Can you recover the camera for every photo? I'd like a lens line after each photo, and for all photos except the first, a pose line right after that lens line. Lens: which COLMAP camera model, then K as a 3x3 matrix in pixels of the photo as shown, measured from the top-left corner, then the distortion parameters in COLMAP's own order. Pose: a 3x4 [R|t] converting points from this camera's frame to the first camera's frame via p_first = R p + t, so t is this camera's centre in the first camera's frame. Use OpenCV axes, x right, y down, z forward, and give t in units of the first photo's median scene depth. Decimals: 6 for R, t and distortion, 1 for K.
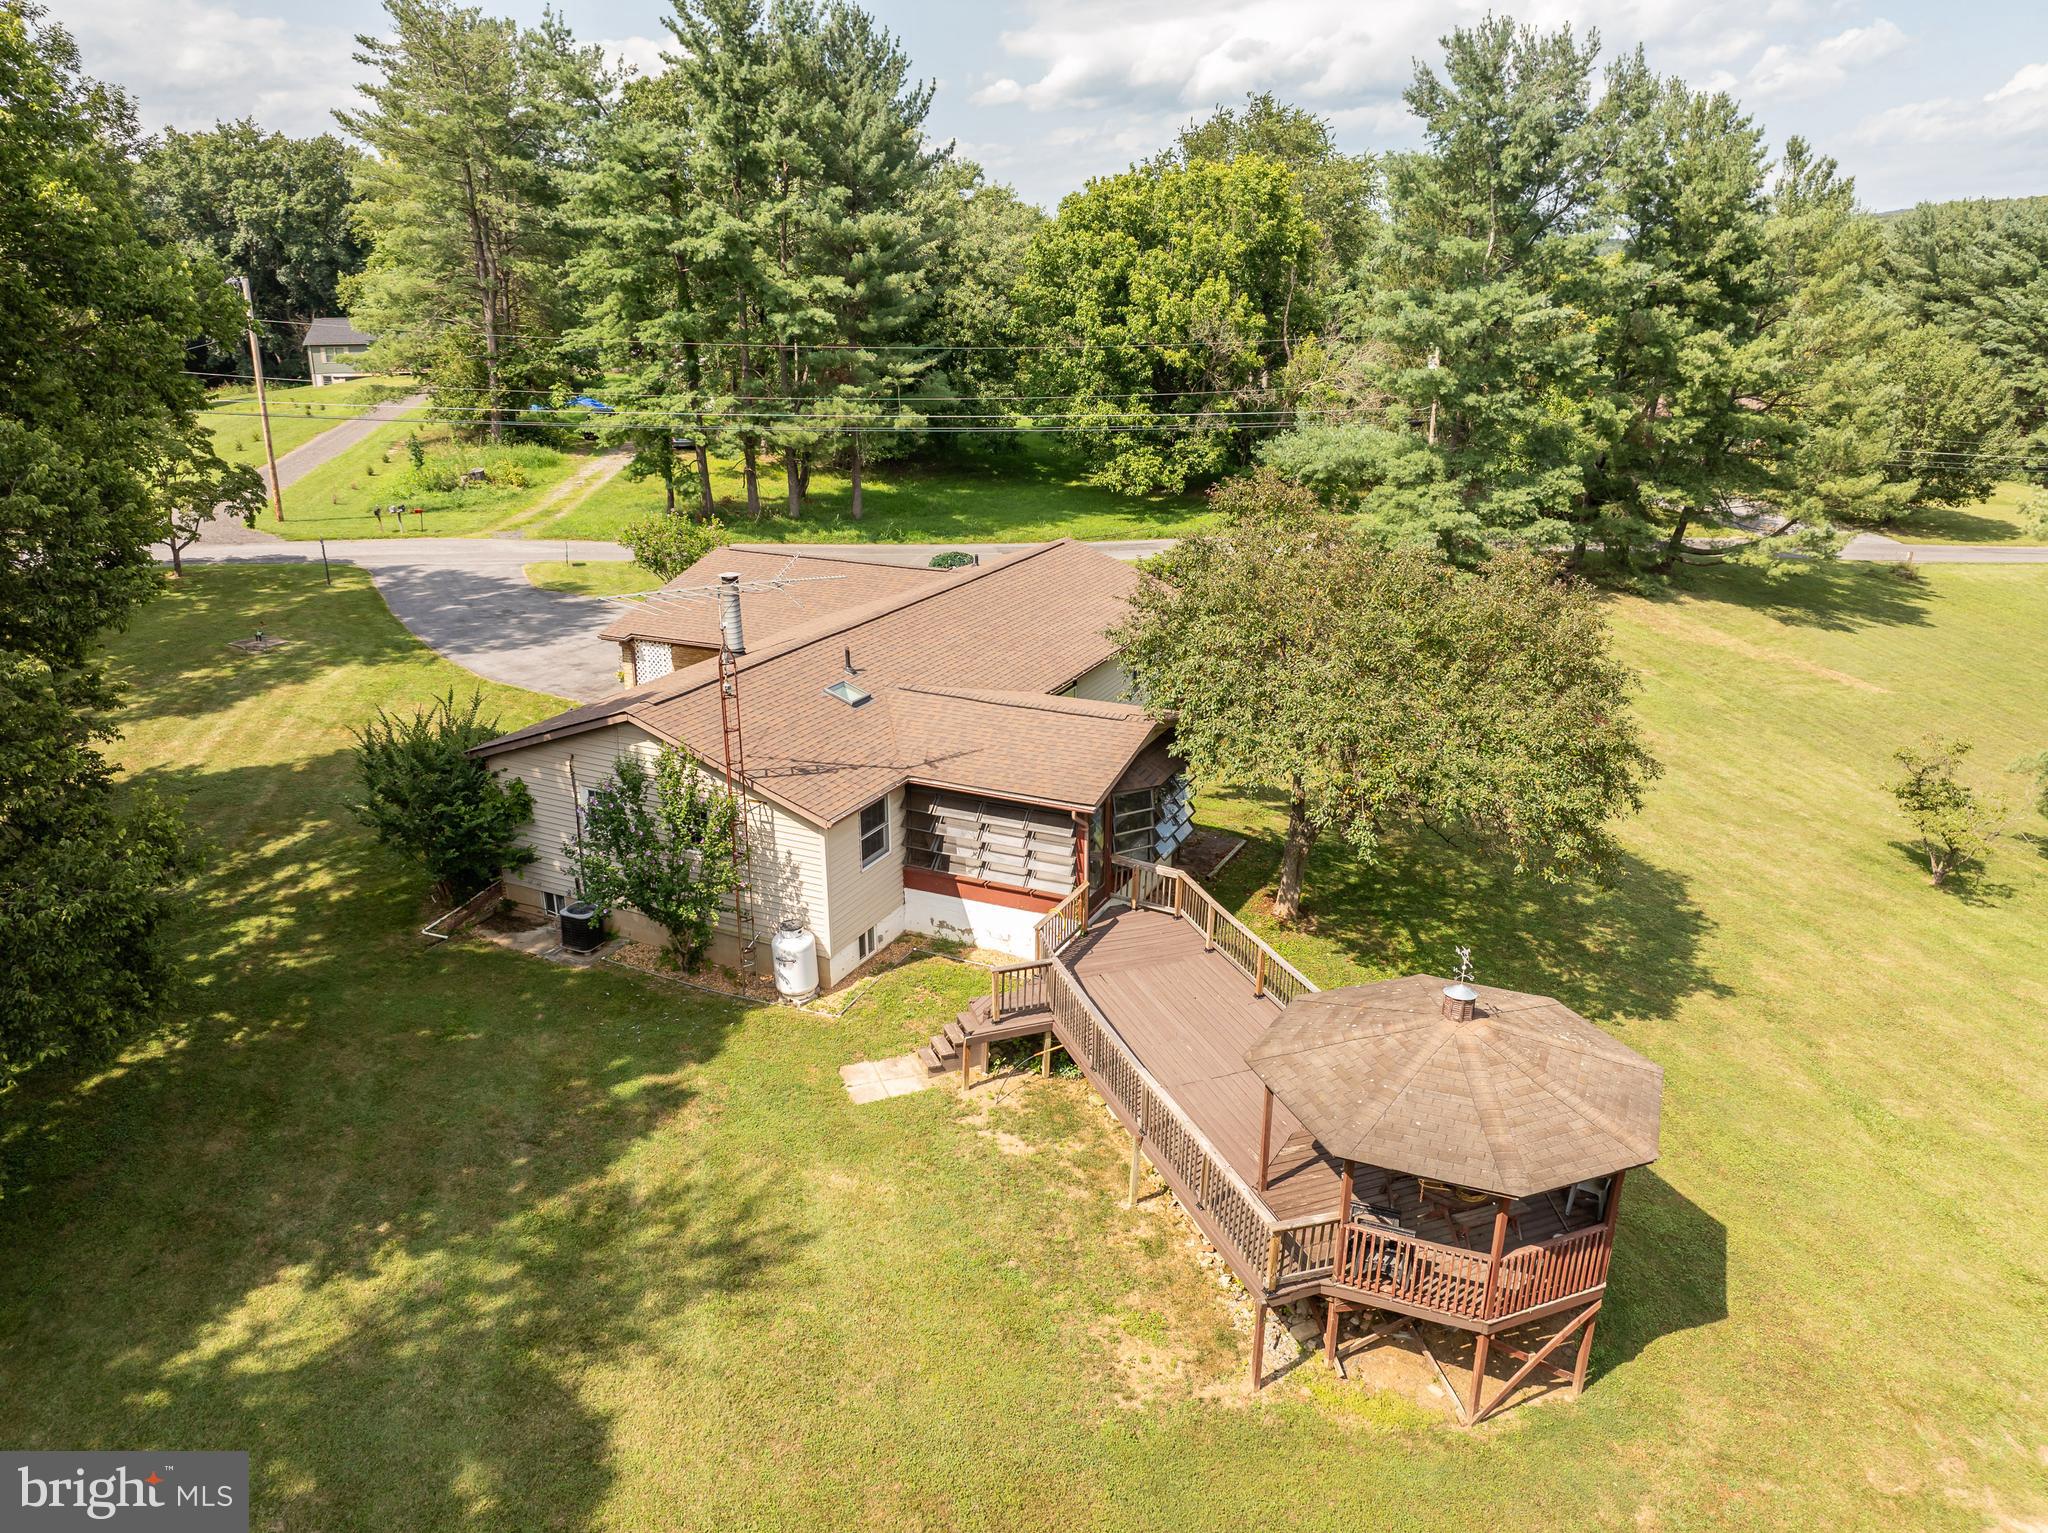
lens RADIAL K [[1411.0, 0, 1023.5], [0, 1411.0, 760.3], [0, 0, 1]] dist [-0.047960, 0.001220]
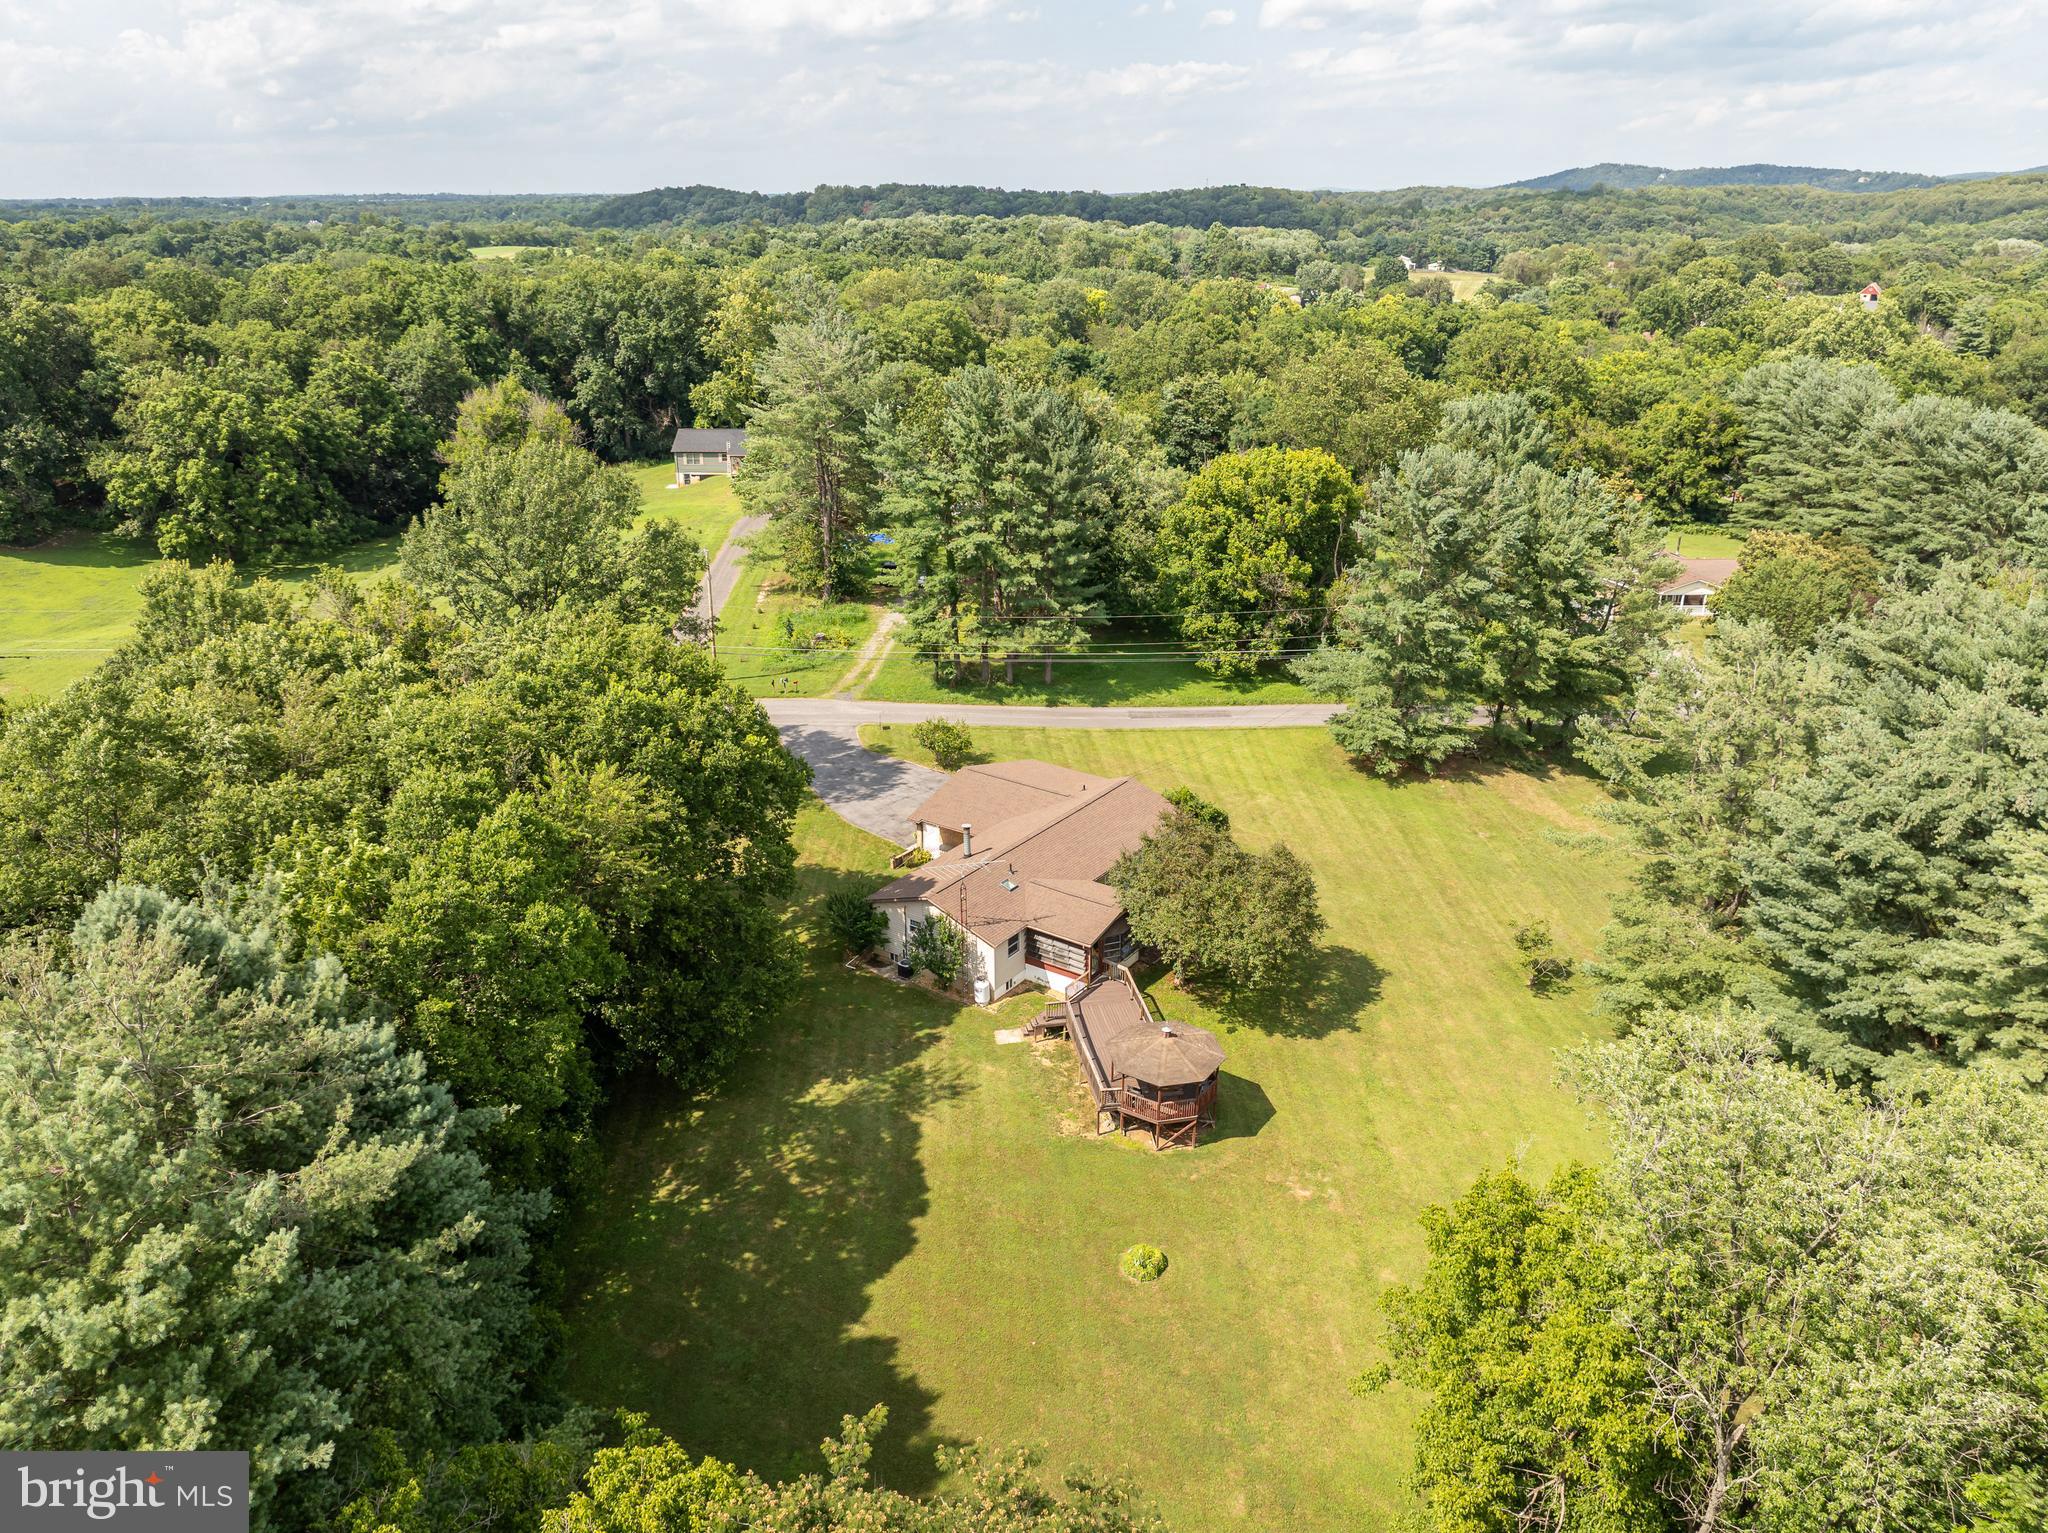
lens RADIAL K [[1411.0, 0, 1023.5], [0, 1411.0, 760.3], [0, 0, 1]] dist [-0.047960, 0.001220]
pose [[0.984908, 0.057055, -0.163404, 0.315241], [-0.049338, 0.997484, 0.050903, -0.414957], [0.165897, -0.042073, 0.985245, -1.549563]]
